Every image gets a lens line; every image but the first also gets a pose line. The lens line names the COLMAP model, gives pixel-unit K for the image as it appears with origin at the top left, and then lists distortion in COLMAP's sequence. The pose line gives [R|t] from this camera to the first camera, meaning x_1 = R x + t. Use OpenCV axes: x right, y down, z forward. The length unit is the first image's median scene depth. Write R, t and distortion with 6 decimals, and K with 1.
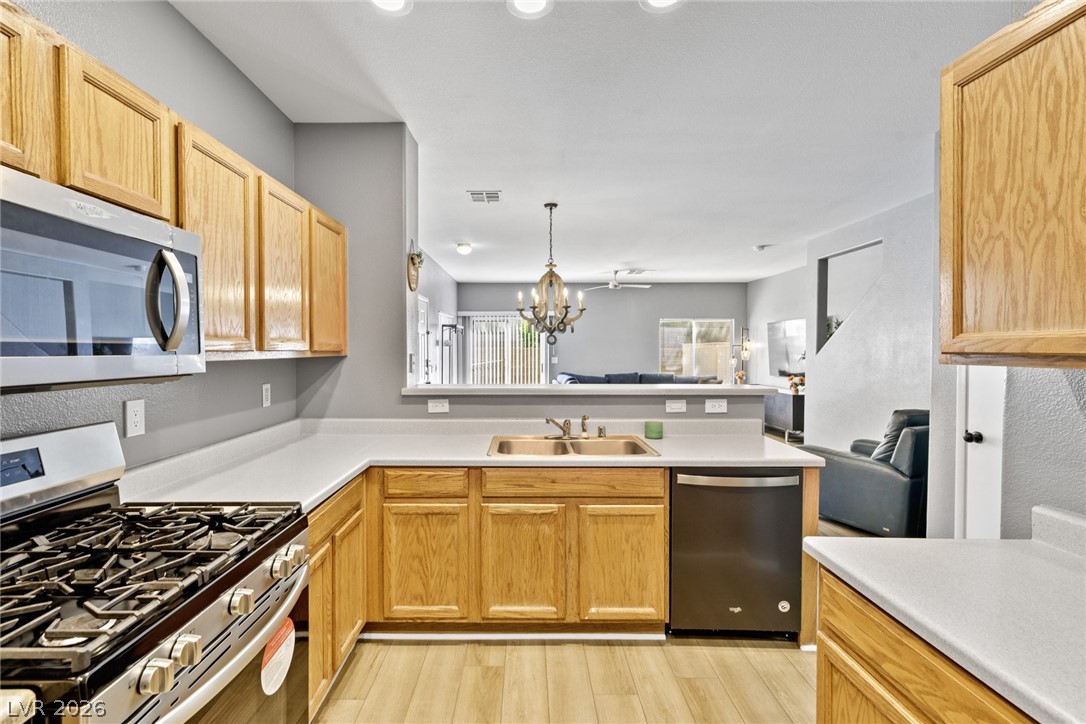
lens RADIAL K [[488.7, 0, 538.9], [0, 488.7, 363.1], [0, 0, 1]] dist [-0.000087, -0.000239]
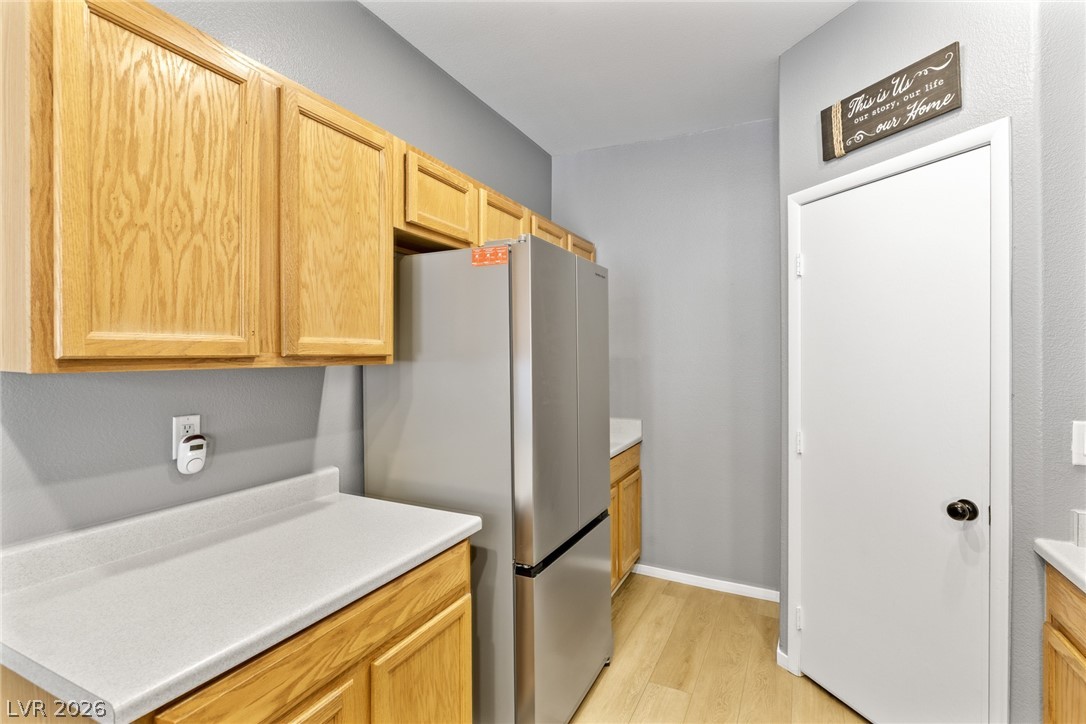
lens RADIAL K [[515.4, 0, 548.9], [0, 515.4, 345.0], [0, 0, 1]] dist [-0.001297, -0.000589]
pose [[-0.886911, 0.002000, 0.461935, -0.169651], [0.008359, 0.999896, 0.011719, -0.049220], [-0.461864, 0.014255, -0.886836, 1.586772]]
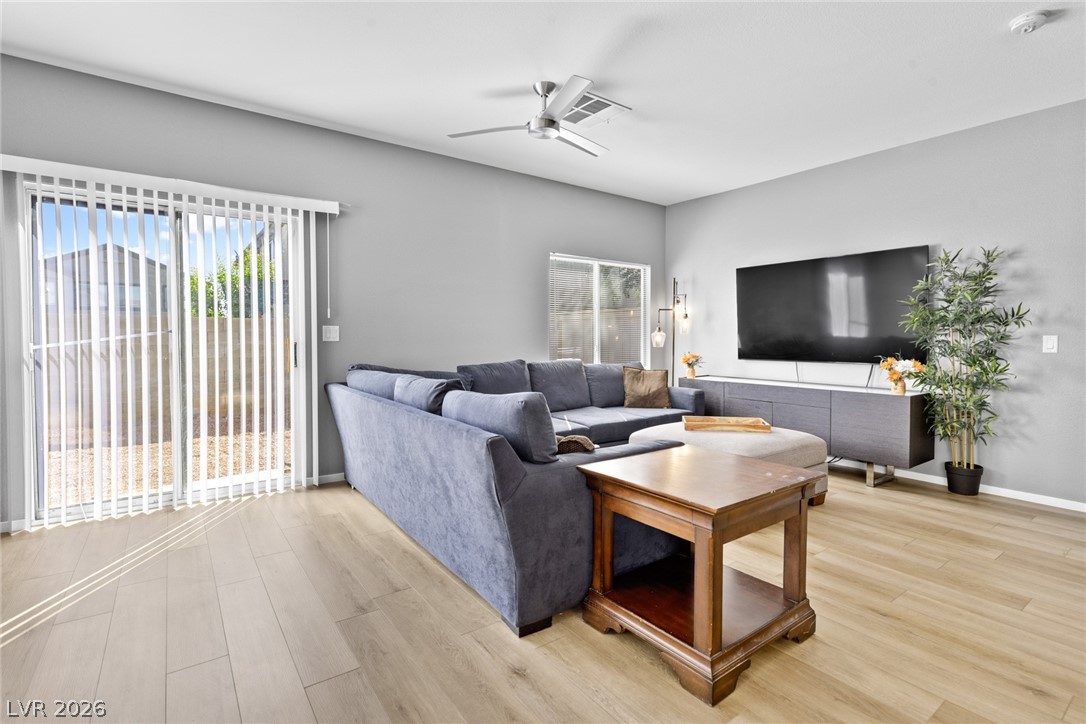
lens RADIAL K [[515.4, 0, 541.2], [0, 515.4, 359.4], [0, 0, 1]] dist [-0.001297, -0.000589]
pose [[0.829481, -0.022878, 0.558066, -0.385641], [0.011086, 0.999638, 0.024503, 0.043489], [-0.558425, -0.014138, 0.829435, 3.911245]]
